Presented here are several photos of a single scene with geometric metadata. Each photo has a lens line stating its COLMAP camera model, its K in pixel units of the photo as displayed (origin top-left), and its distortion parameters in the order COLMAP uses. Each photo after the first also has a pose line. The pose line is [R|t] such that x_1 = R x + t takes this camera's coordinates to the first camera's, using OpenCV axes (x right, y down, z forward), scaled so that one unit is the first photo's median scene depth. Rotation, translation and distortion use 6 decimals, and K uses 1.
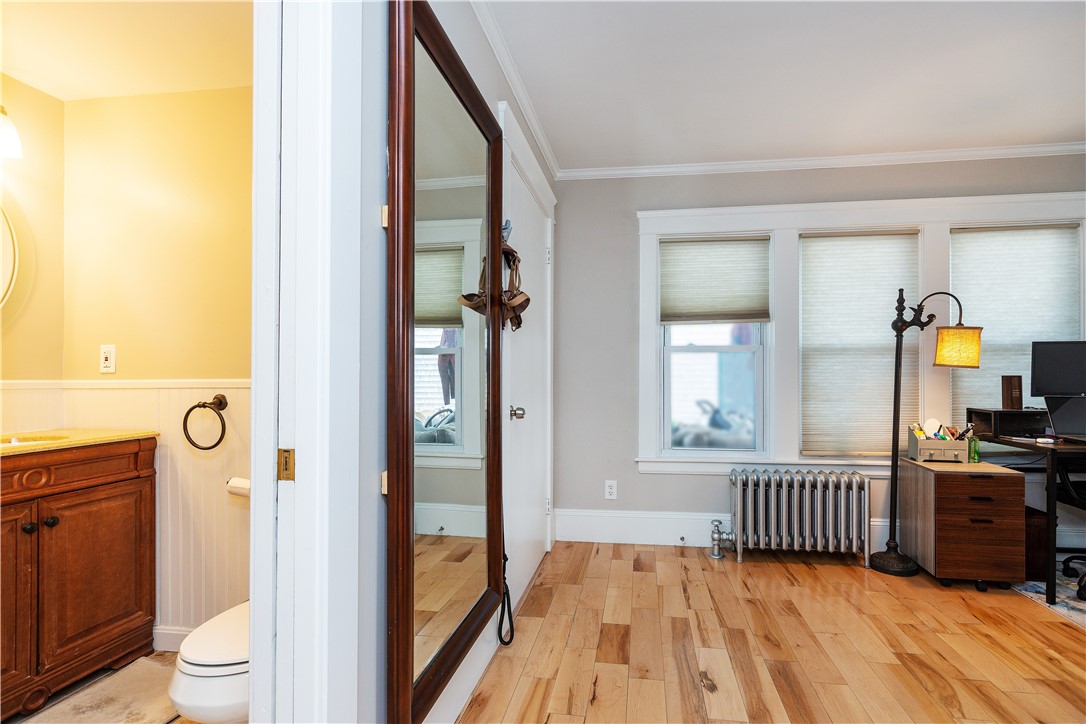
lens RADIAL K [[501.0, 0, 567.8], [0, 501.0, 373.7], [0, 0, 1]] dist [-0.002147, 0.000300]
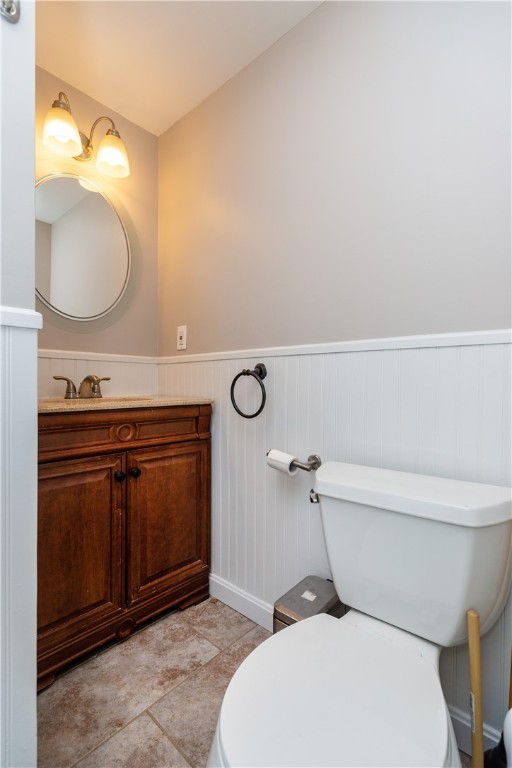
lens RADIAL K [[354.3, 0, 255.5], [0, 354.3, 382.2], [0, 0, 1]] dist [-0.002147, 0.000300]
pose [[0.828521, 0.007591, -0.559906, -0.333016], [-0.004971, 0.999968, 0.006203, 0.079391], [0.559936, -0.002356, 0.828533, 0.443535]]
